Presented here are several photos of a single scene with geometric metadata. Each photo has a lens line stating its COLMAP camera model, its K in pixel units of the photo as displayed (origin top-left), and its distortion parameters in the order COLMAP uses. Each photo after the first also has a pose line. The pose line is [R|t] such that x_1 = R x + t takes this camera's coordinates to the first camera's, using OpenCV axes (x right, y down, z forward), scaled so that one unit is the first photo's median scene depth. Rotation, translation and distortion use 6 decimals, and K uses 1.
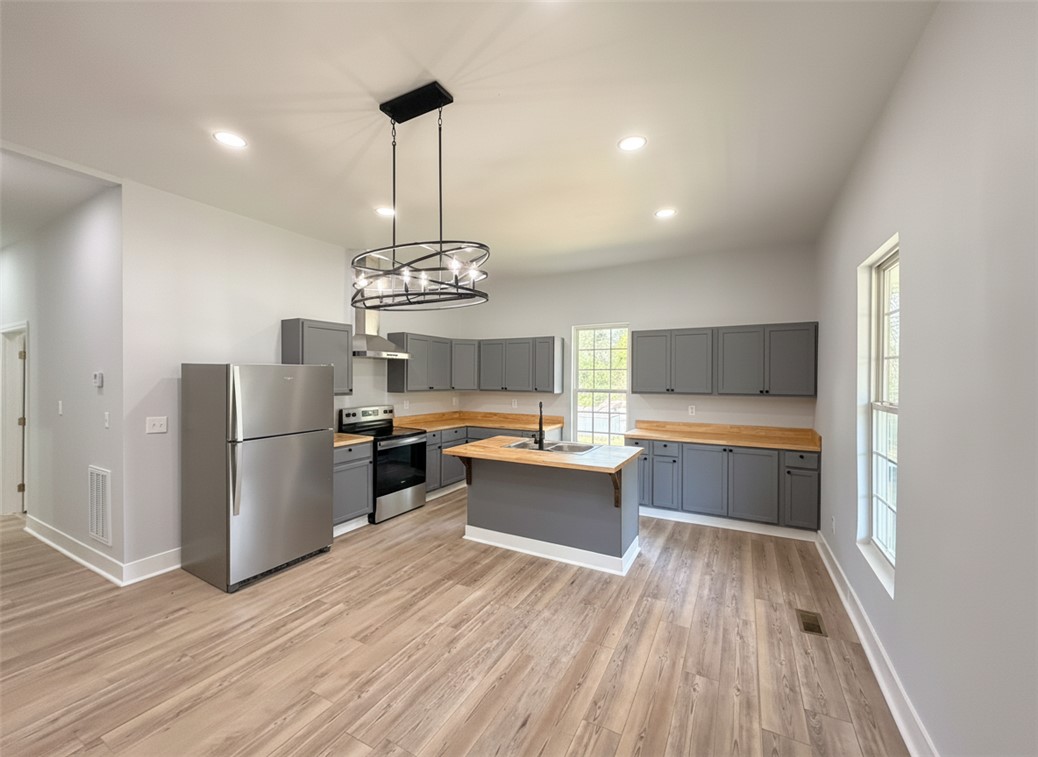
lens RADIAL K [[407.2, 0, 518.9], [0, 407.2, 380.9], [0, 0, 1]] dist [-0.002431, 0.000893]
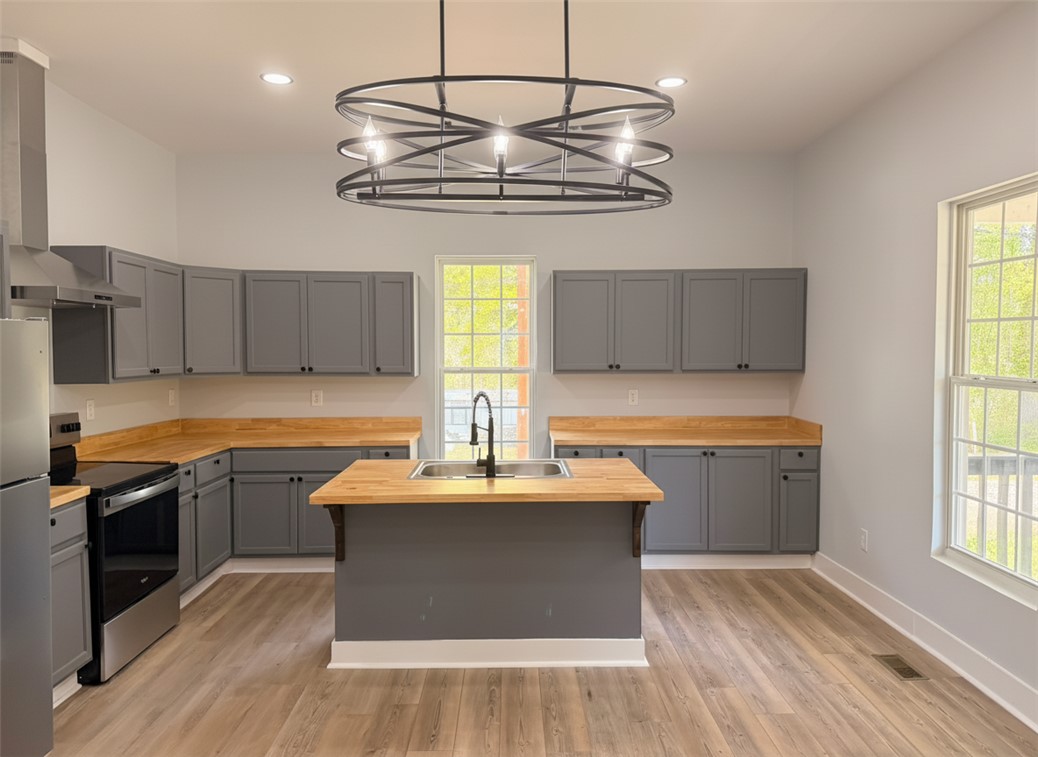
lens RADIAL K [[725.2, 0, 520.8], [0, 725.2, 371.0], [0, 0, 1]] dist [0.023625, -0.010337]
pose [[0.870589, -0.021069, 0.491559, -0.369524], [0.009044, 0.999599, 0.026827, -0.002067], [-0.491927, -0.018909, 0.870431, 0.111059]]
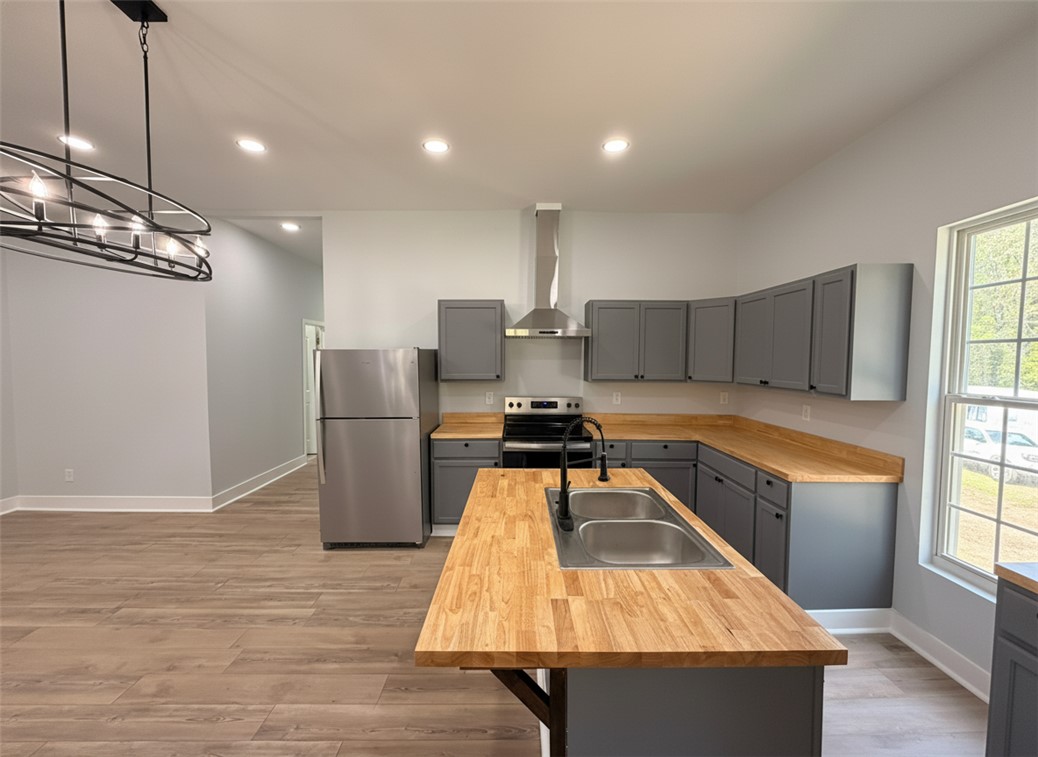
lens RADIAL K [[407.2, 0, 515.8], [0, 407.2, 380.3], [0, 0, 1]] dist [-0.002431, 0.000893]
pose [[0.485158, 0.042249, -0.873405, 0.401522], [-0.007809, 0.999002, 0.043987, -0.008055], [0.874392, -0.014521, 0.485004, 0.685373]]
